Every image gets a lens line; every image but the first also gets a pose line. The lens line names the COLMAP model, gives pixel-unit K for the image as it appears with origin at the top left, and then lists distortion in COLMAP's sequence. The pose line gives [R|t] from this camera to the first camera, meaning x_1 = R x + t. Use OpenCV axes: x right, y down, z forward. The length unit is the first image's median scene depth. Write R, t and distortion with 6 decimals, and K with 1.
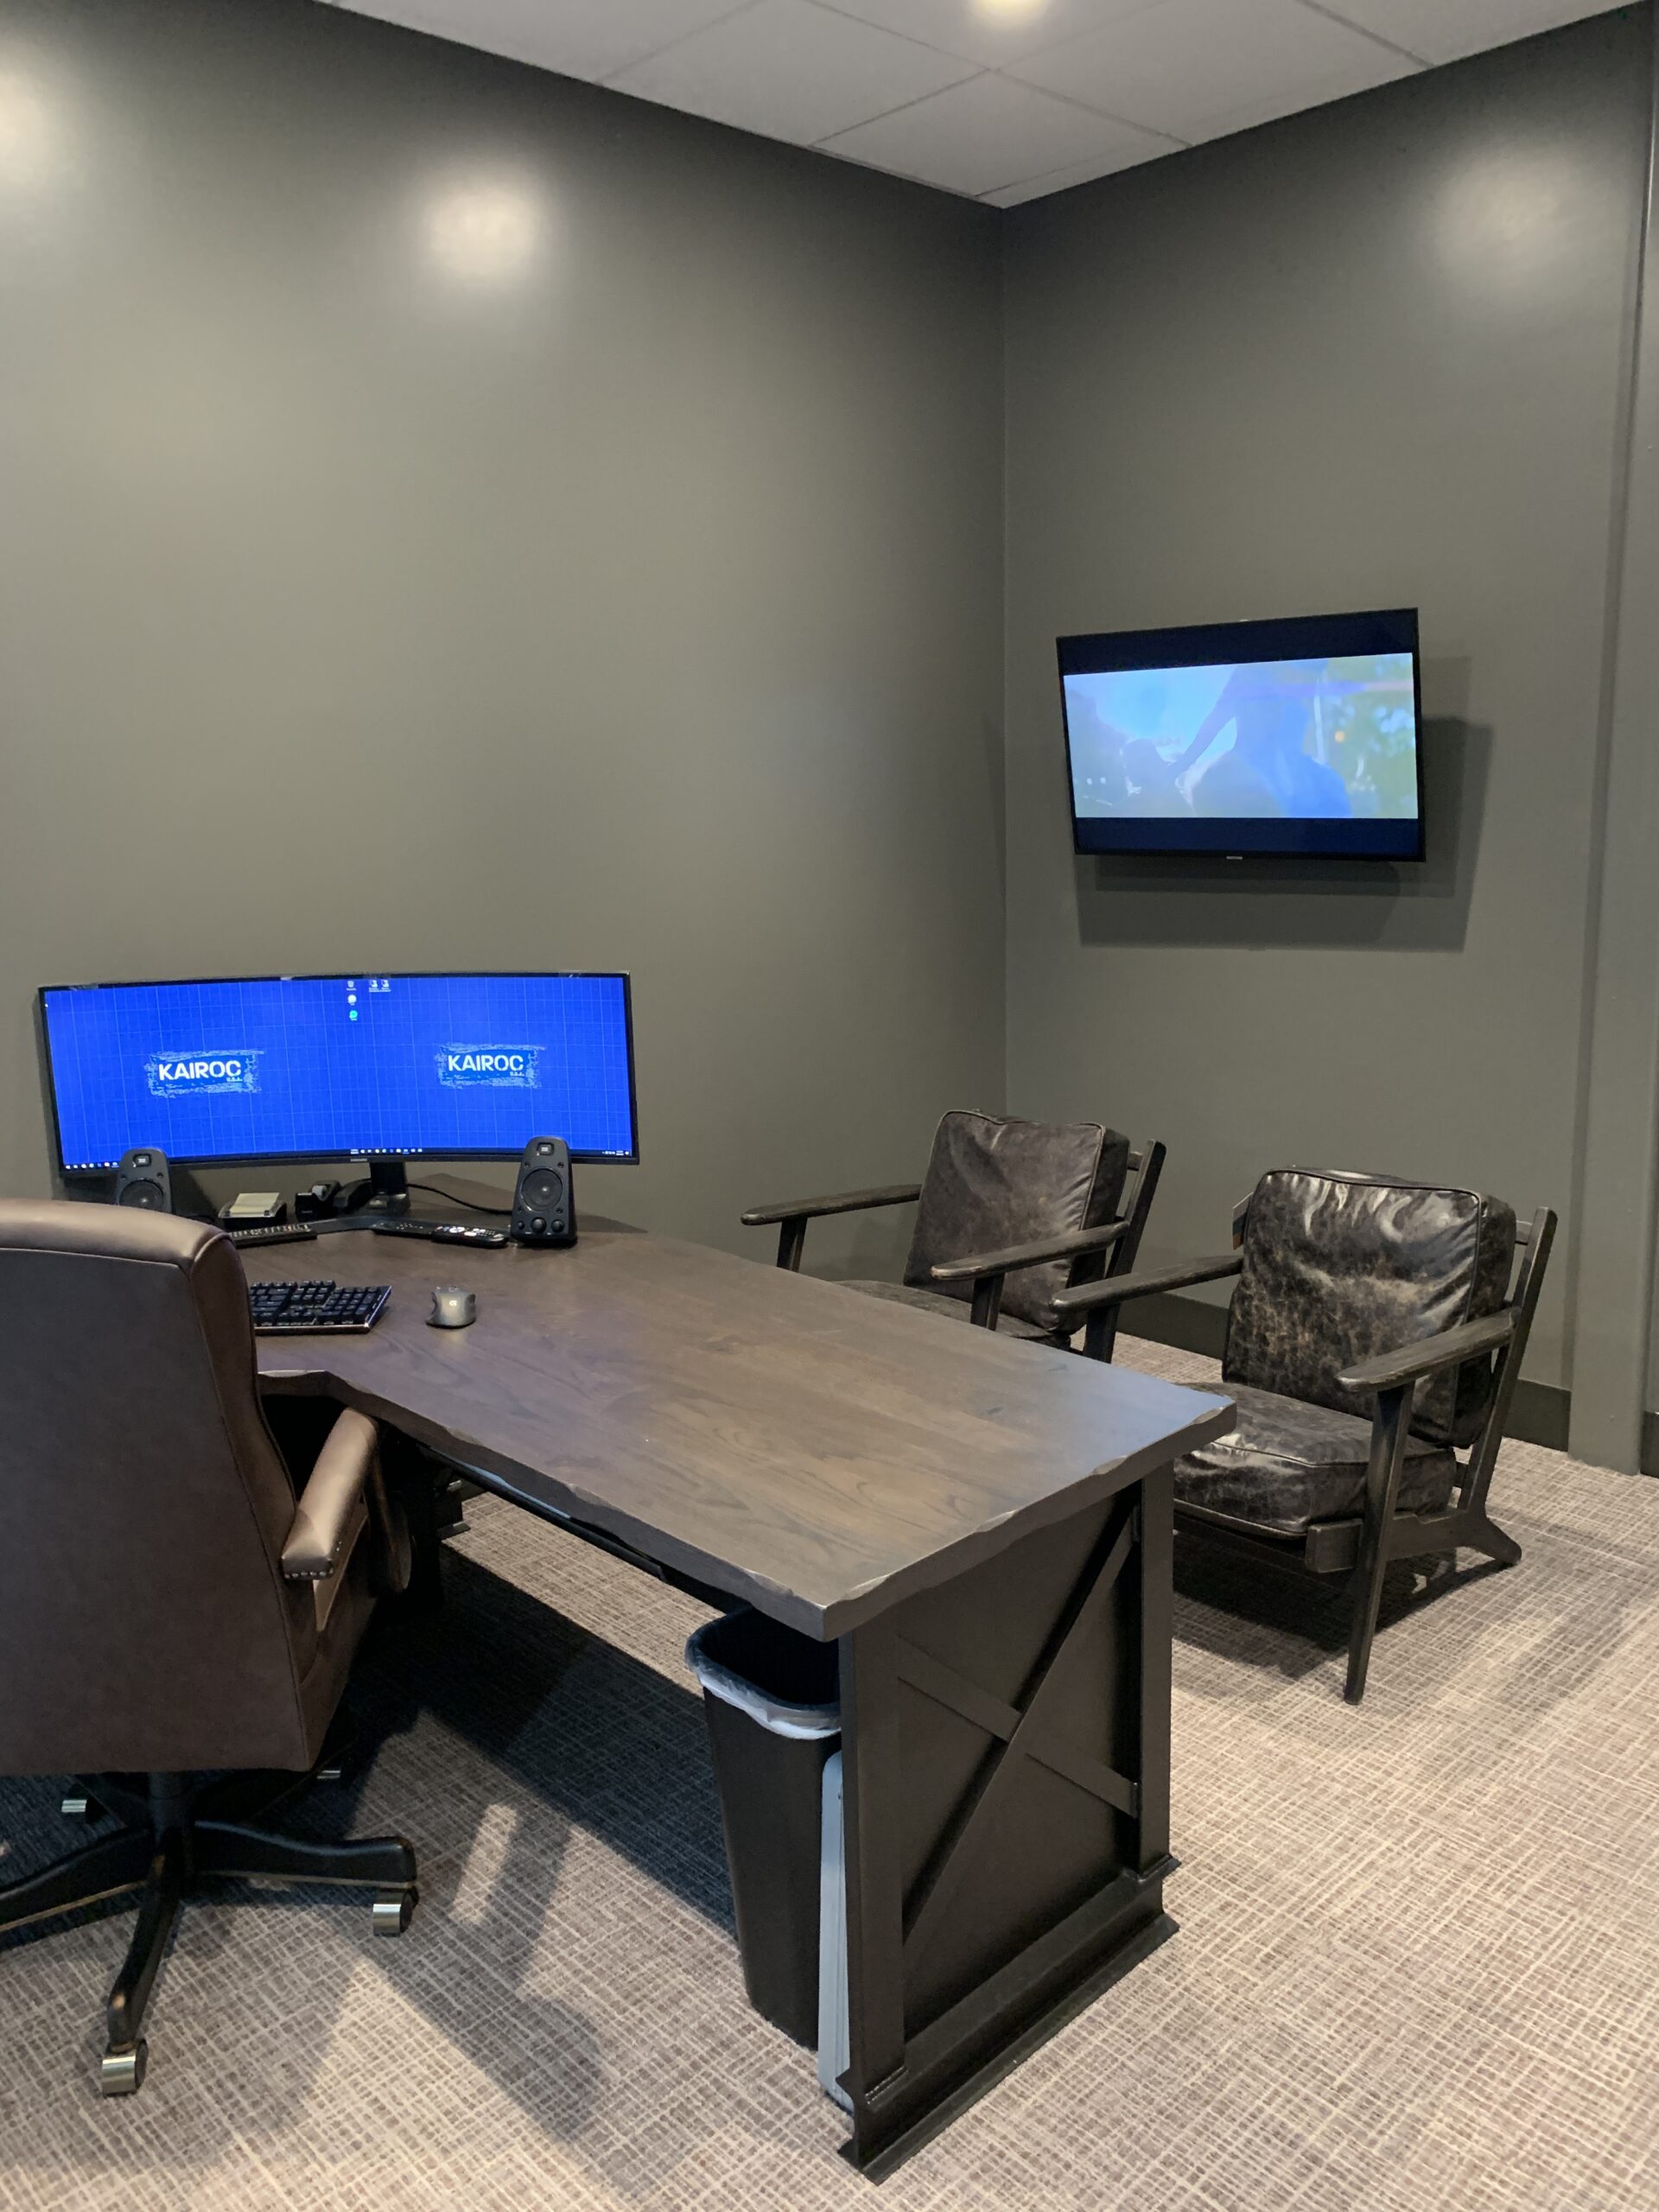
lens RADIAL K [[1624.6, 0, 829.5], [0, 1624.6, 1106.0], [0, 0, 1]] dist [0.046444, -0.052005]
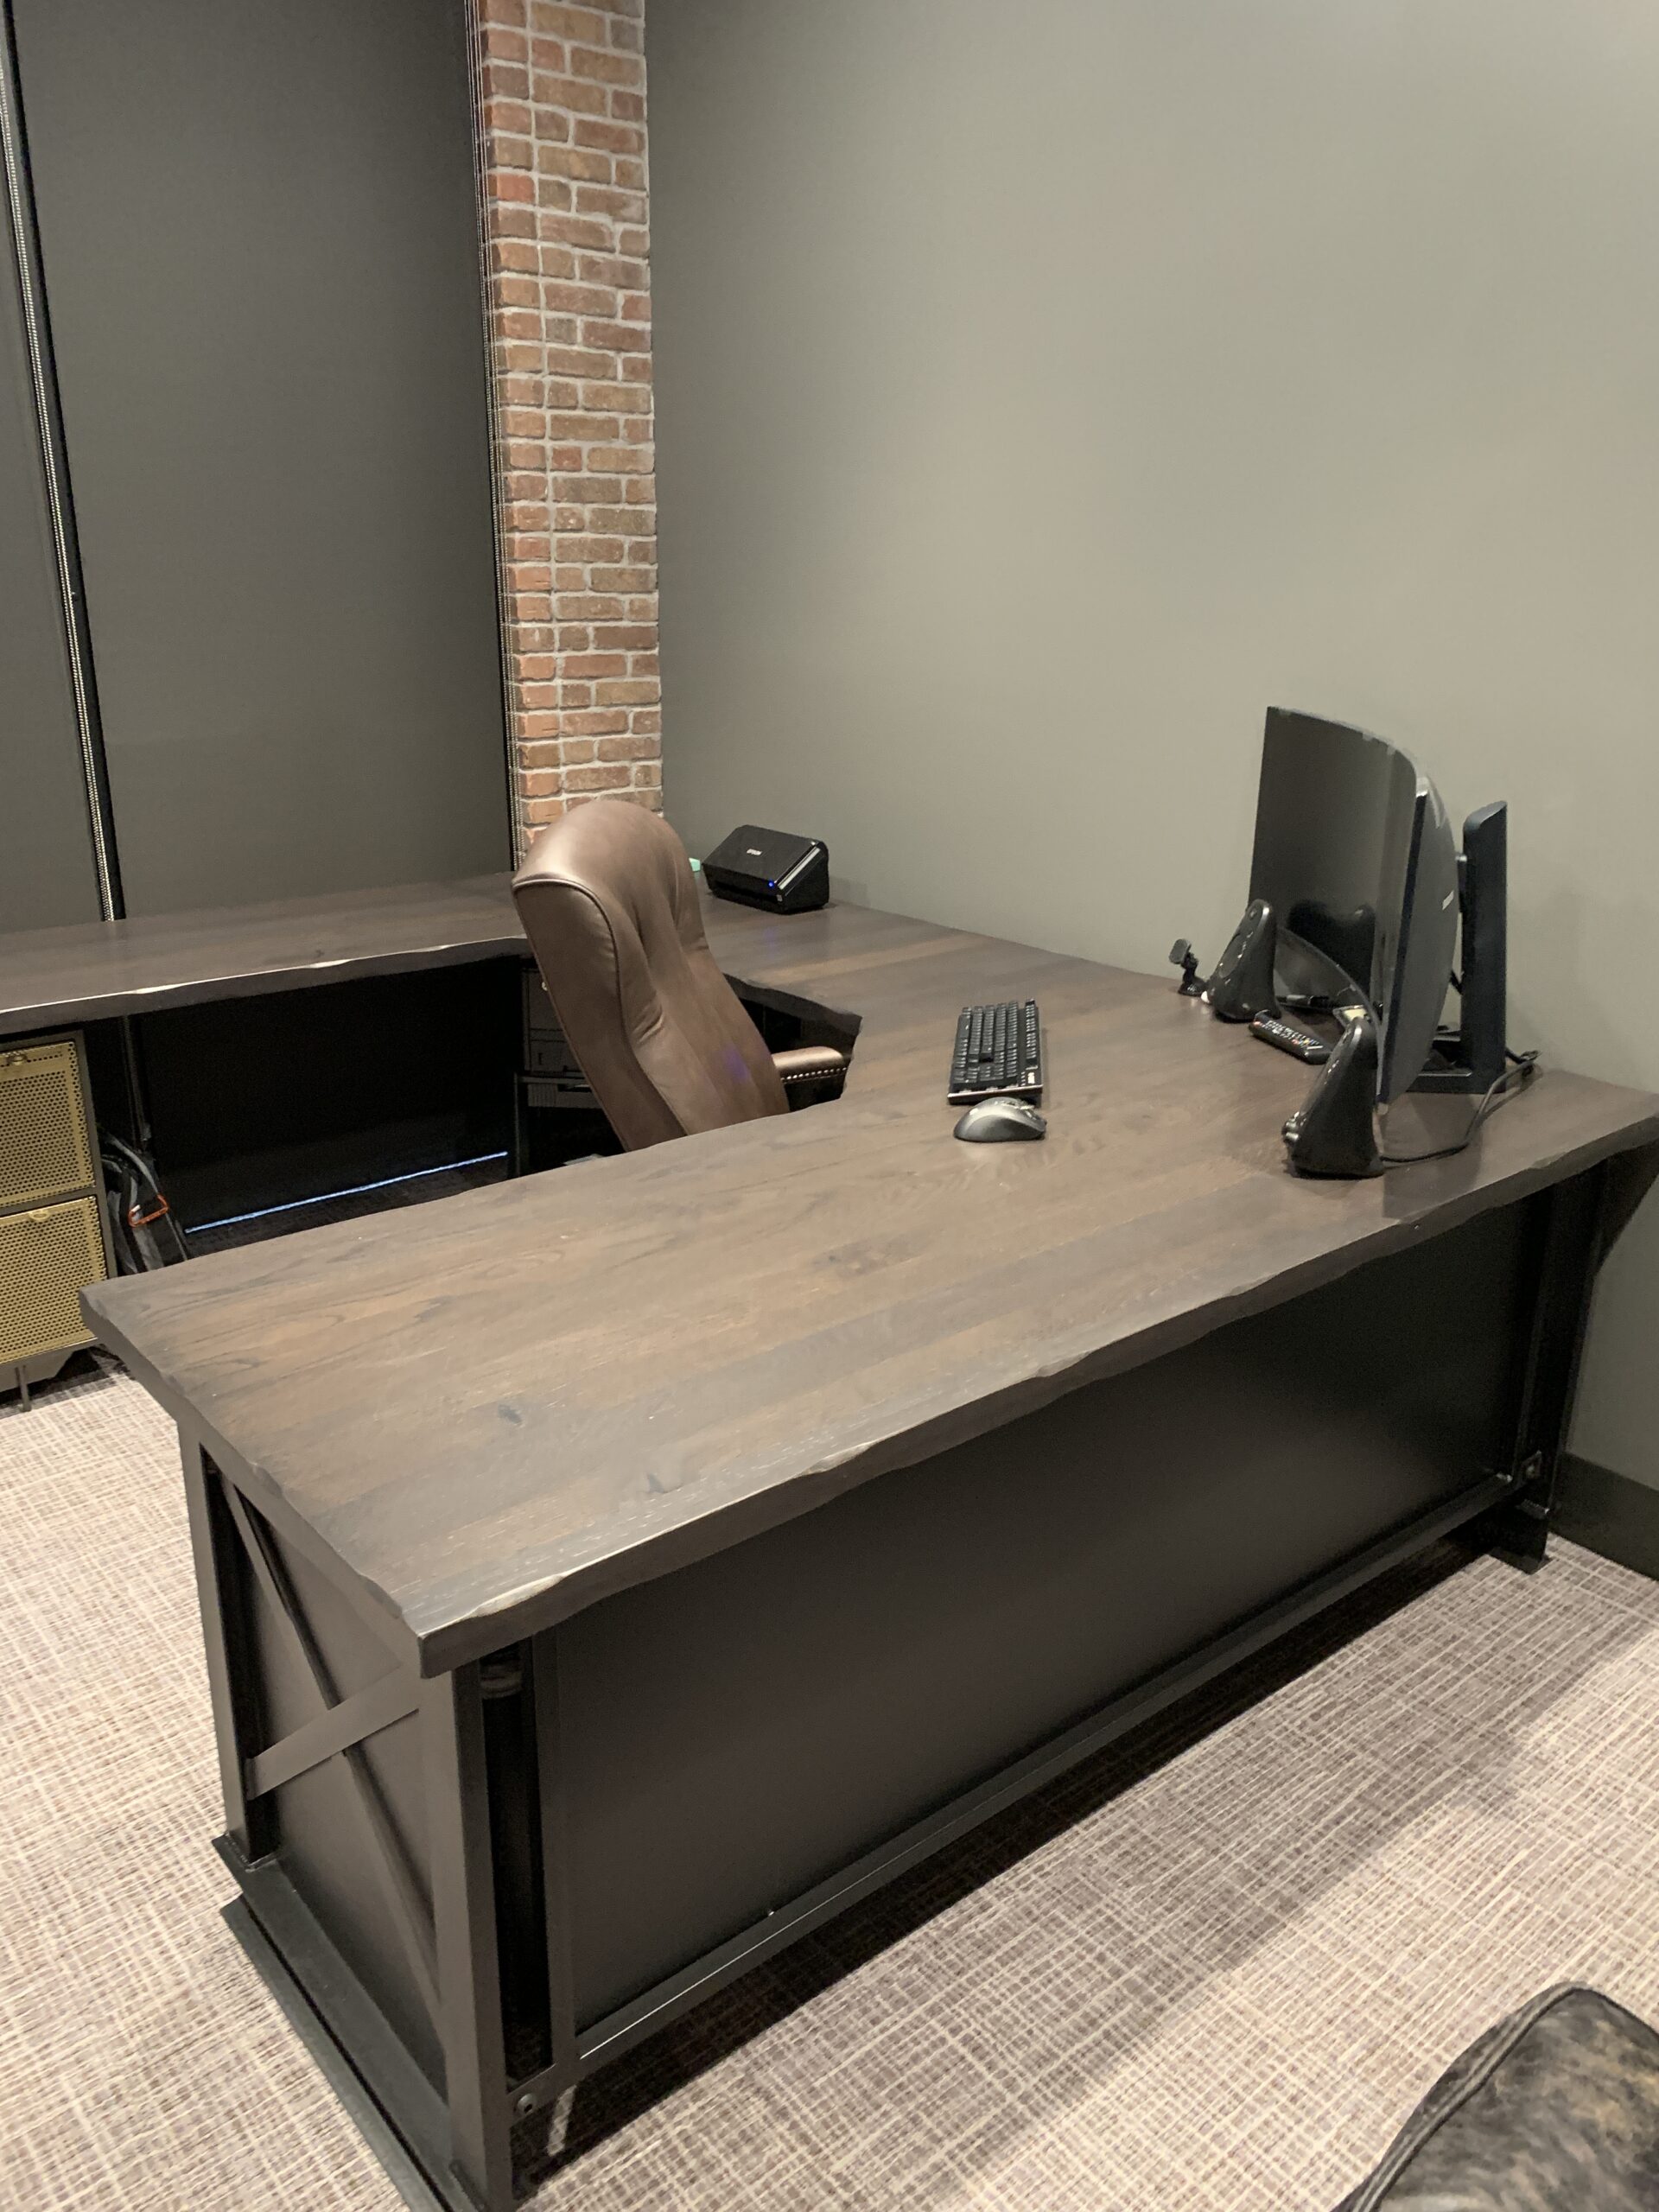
lens RADIAL K [[1697.4, 0, 842.1], [0, 1697.4, 1084.1], [0, 0, 1]] dist [0.002956, 0.000067]
pose [[-0.052268, 0.336223, -0.940331, 0.728420], [-0.213424, 0.916102, 0.339423, -0.215394], [0.975560, 0.218430, 0.023875, 1.103015]]
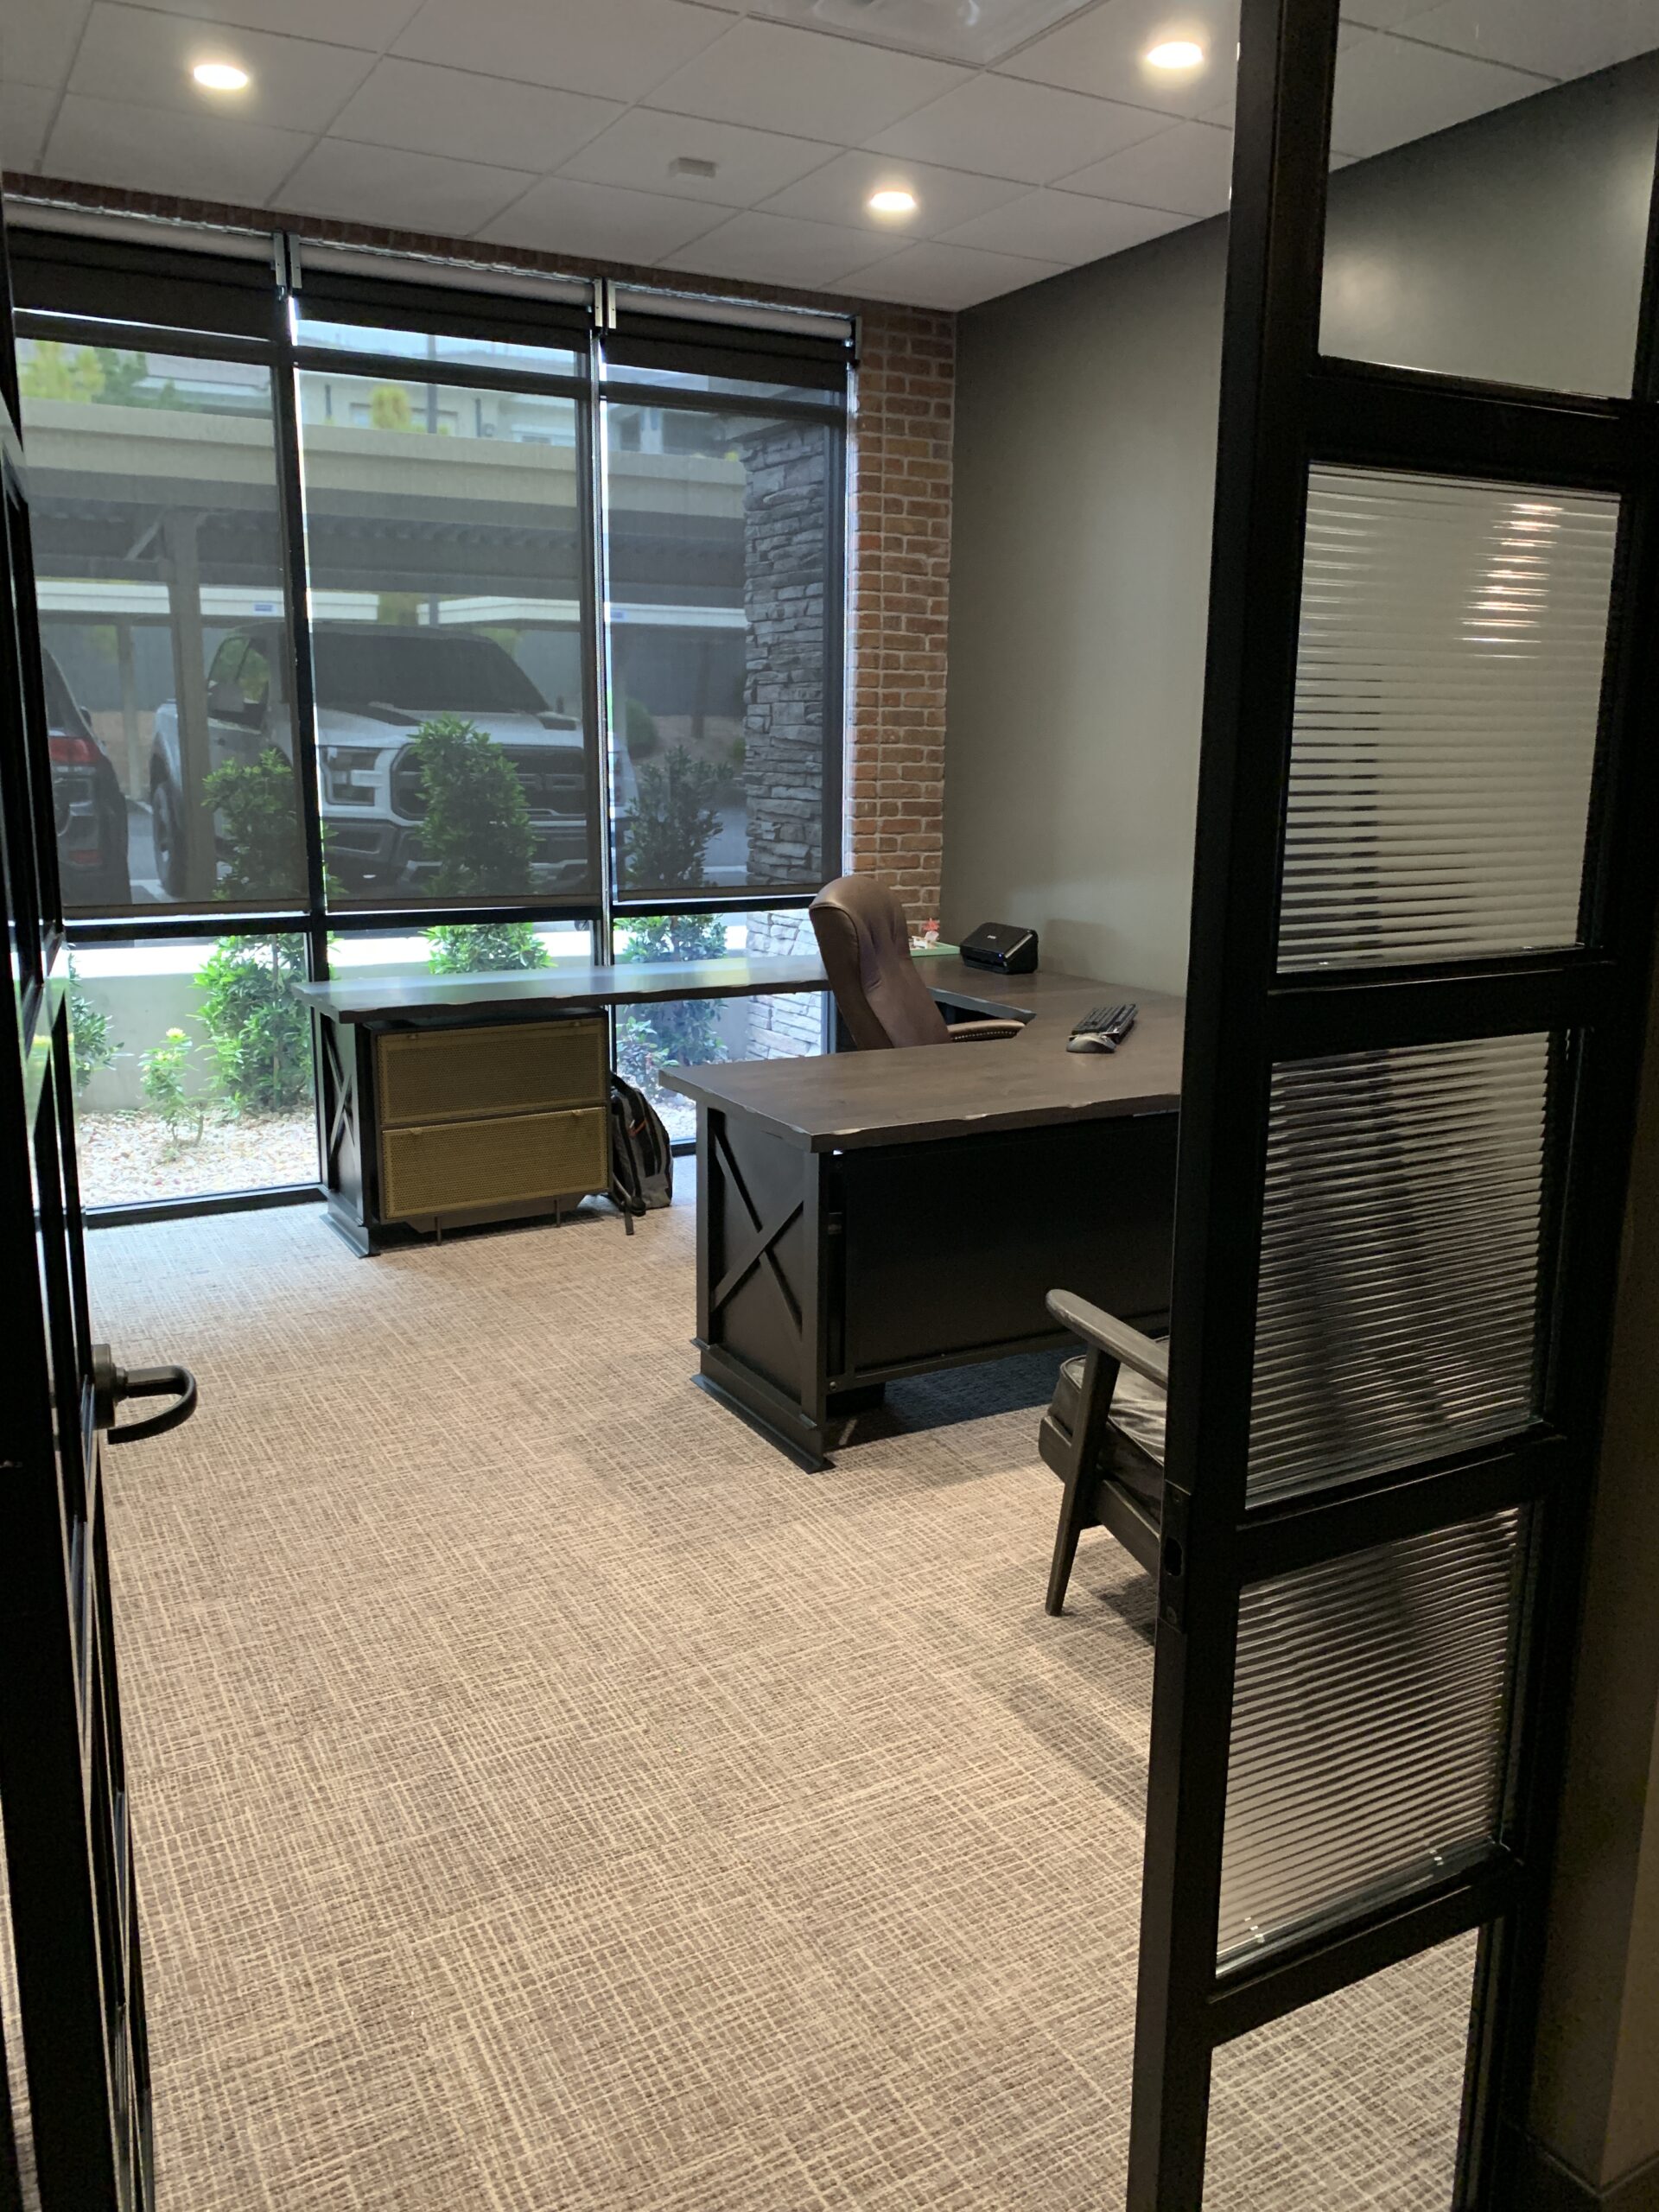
lens RADIAL K [[1707.7, 0, 818.3], [0, 1707.7, 1103.2], [0, 0, 1]] dist [0.005527, 0.001508]
pose [[-0.243743, 0.233895, -0.941213, 1.838698], [-0.203254, 0.936612, 0.285387, -0.317351], [0.948302, 0.260866, -0.180753, 1.319890]]
